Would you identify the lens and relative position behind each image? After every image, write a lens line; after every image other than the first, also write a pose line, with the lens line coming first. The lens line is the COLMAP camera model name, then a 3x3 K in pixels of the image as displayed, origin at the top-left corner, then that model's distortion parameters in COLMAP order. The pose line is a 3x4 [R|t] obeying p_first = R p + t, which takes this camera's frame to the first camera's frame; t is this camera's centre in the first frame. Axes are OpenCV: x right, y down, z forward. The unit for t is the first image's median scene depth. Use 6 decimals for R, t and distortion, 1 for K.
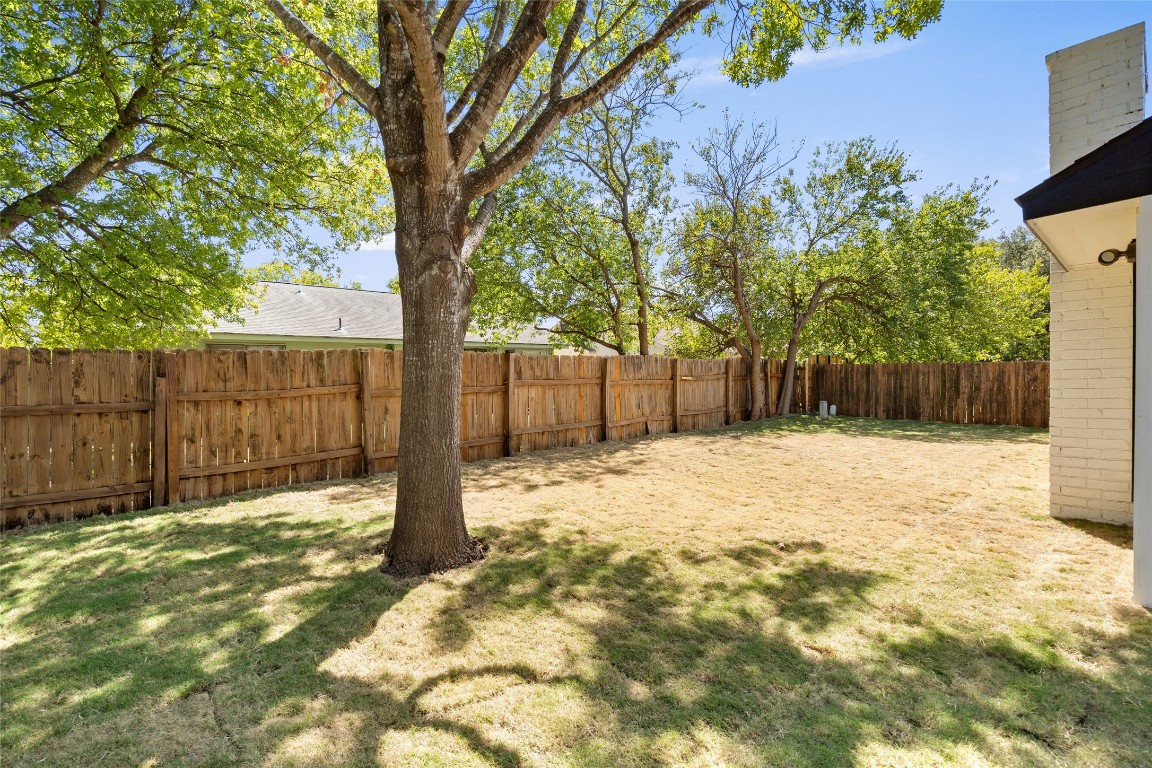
lens RADIAL K [[532.0, 0, 573.1], [0, 532.0, 390.2], [0, 0, 1]] dist [-0.002380, 0.001902]
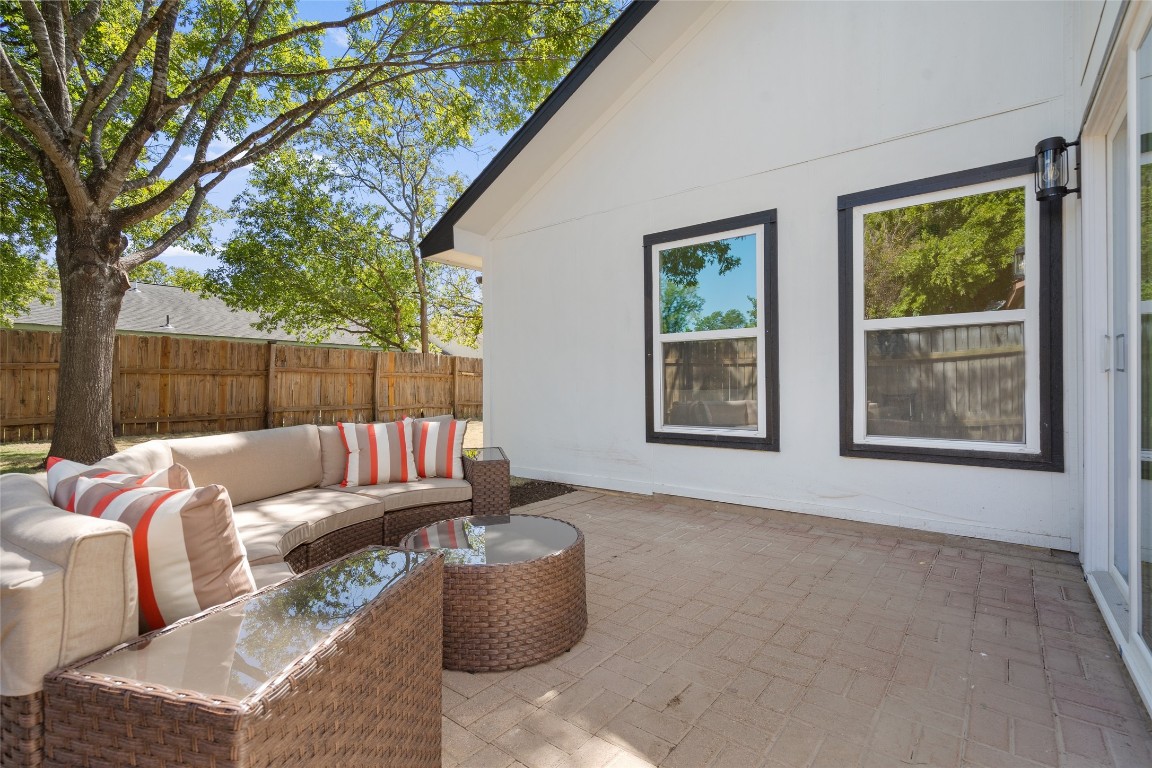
lens RADIAL K [[532.0, 0, 577.3], [0, 532.0, 384.2], [0, 0, 1]] dist [-0.002380, 0.001902]
pose [[0.988490, 0.015707, 0.150469, 0.863188], [-0.010232, 0.999259, -0.037092, 0.133111], [-0.150940, 0.035126, 0.987919, -0.668489]]
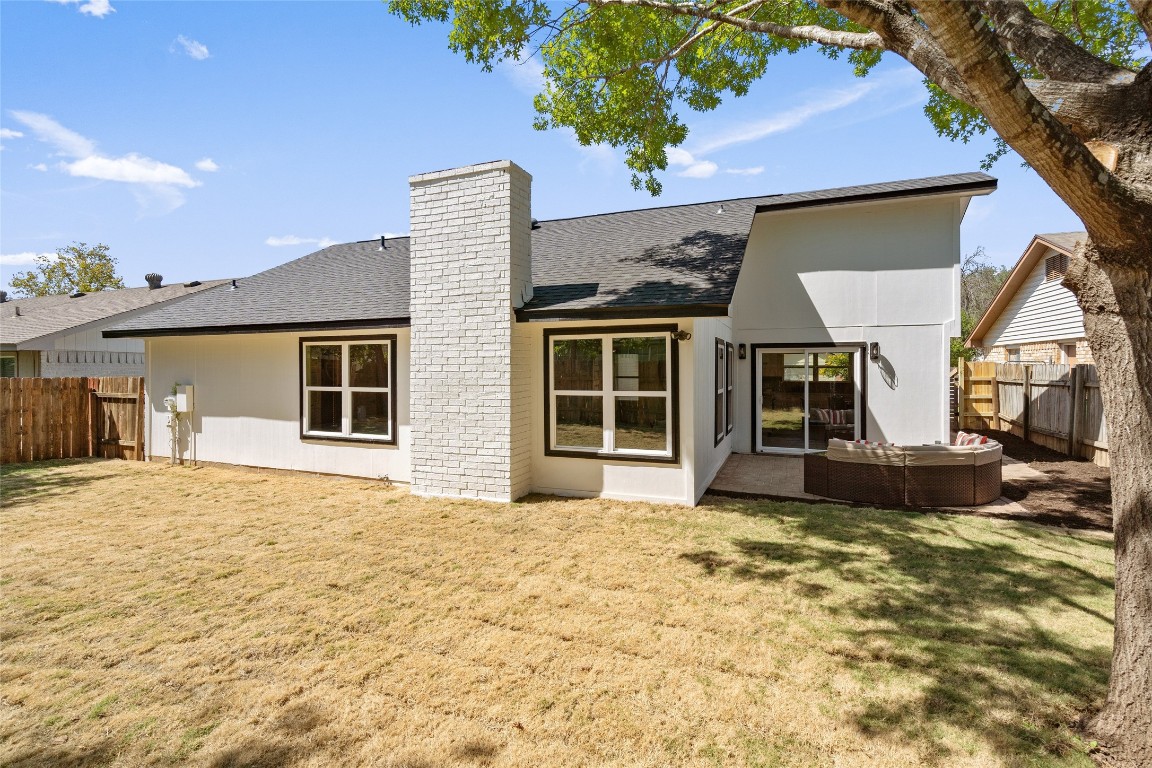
lens RADIAL K [[532.0, 0, 573.1], [0, 532.0, 371.4], [0, 0, 1]] dist [-0.002380, 0.001902]
pose [[-0.418052, 0.010641, 0.908361, -0.430487], [0.038502, 0.999240, 0.006014, -0.106258], [-0.907607, 0.037488, -0.418144, 1.551769]]
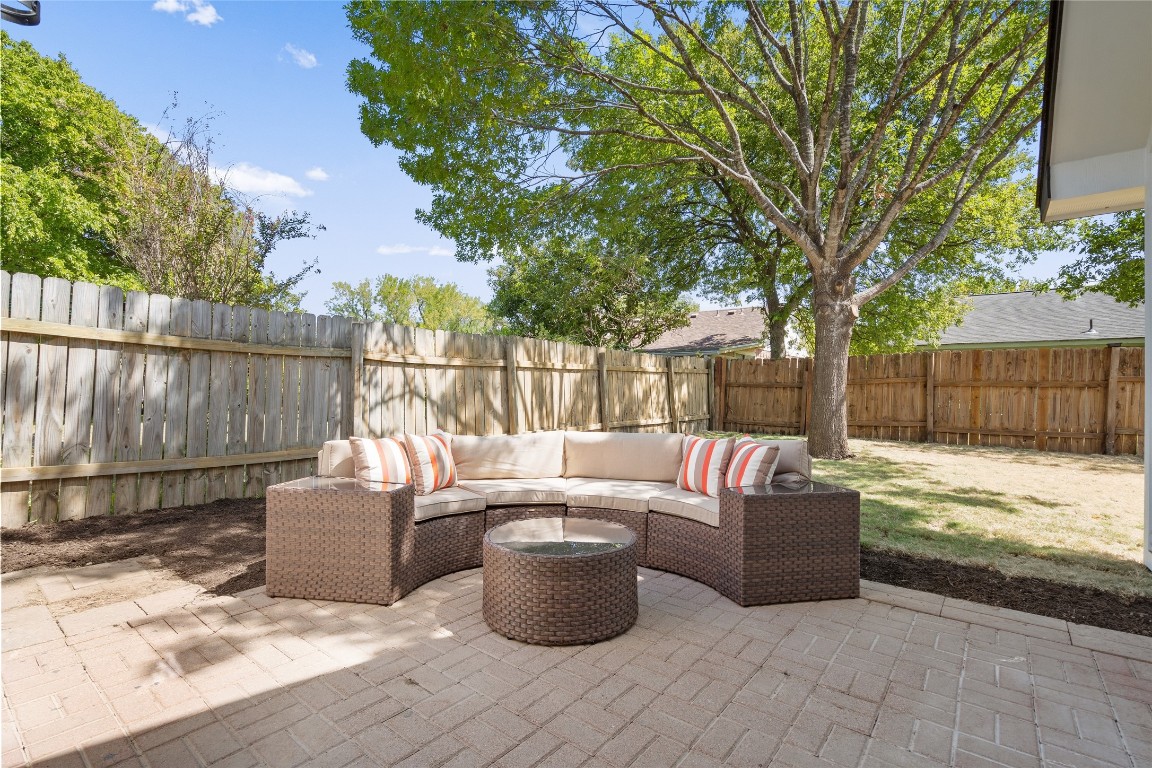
lens RADIAL K [[532.0, 0, 578.5], [0, 532.0, 381.5], [0, 0, 1]] dist [-0.002380, 0.001902]
pose [[0.152038, 0.003686, -0.988368, 1.503869], [-0.044987, 0.998982, -0.003194, 0.084422], [0.987350, 0.044949, 0.152049, -0.199462]]
